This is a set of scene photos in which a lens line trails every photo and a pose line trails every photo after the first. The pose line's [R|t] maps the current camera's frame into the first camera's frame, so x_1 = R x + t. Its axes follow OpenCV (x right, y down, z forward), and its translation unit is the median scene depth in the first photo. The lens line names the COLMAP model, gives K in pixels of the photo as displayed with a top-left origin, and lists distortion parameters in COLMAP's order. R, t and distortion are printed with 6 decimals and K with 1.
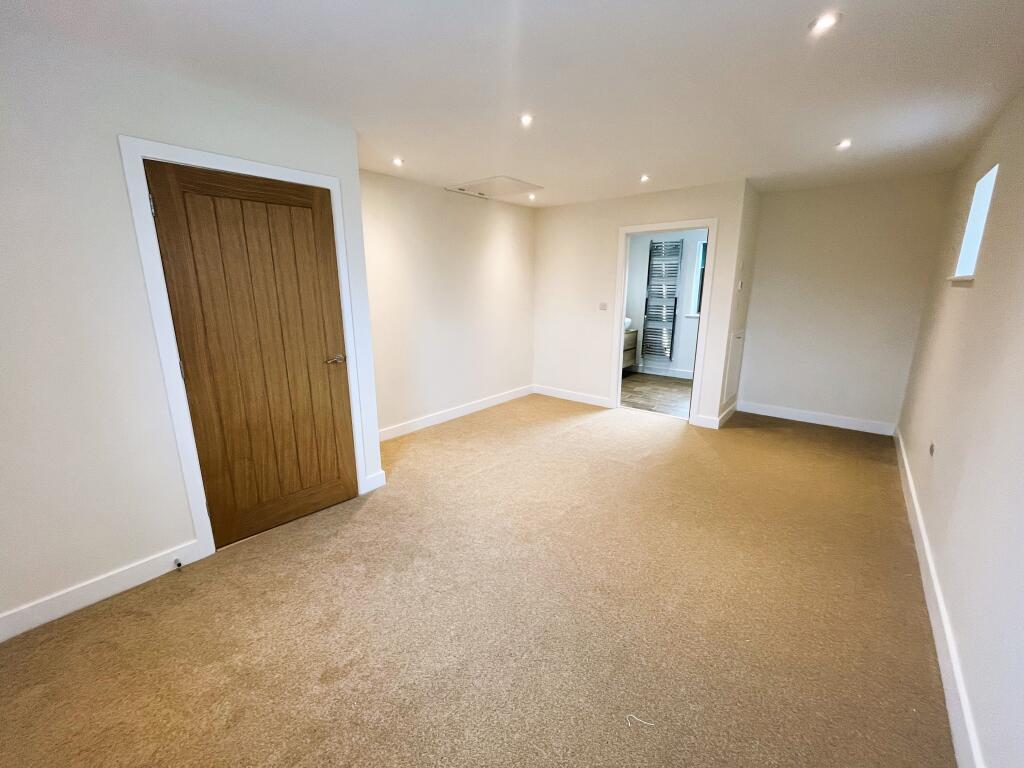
lens RADIAL K [[414.3, 0, 511.3], [0, 414.3, 383.3], [0, 0, 1]] dist [-0.001431, -0.000236]
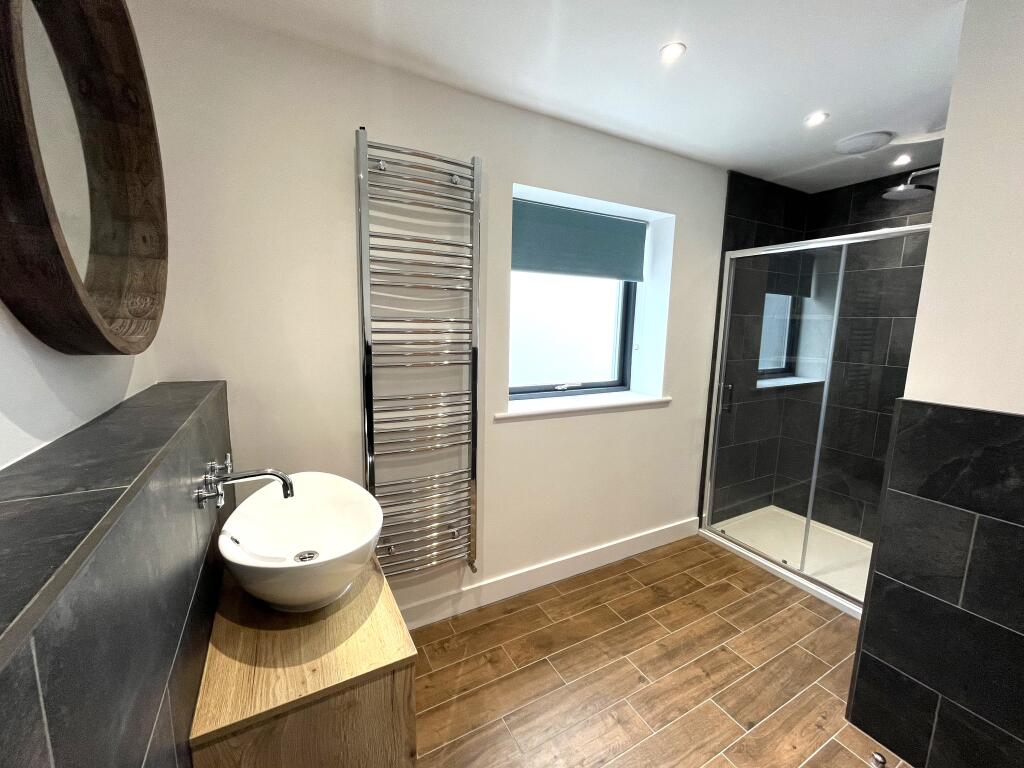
lens RADIAL K [[414.3, 0, 510.5], [0, 414.3, 383.7], [0, 0, 1]] dist [-0.001431, -0.000236]
pose [[0.366957, -0.124955, 0.921807, 0.135342], [0.187261, 0.980574, 0.058375, -0.202209], [-0.911195, 0.151198, 0.383228, 0.857274]]
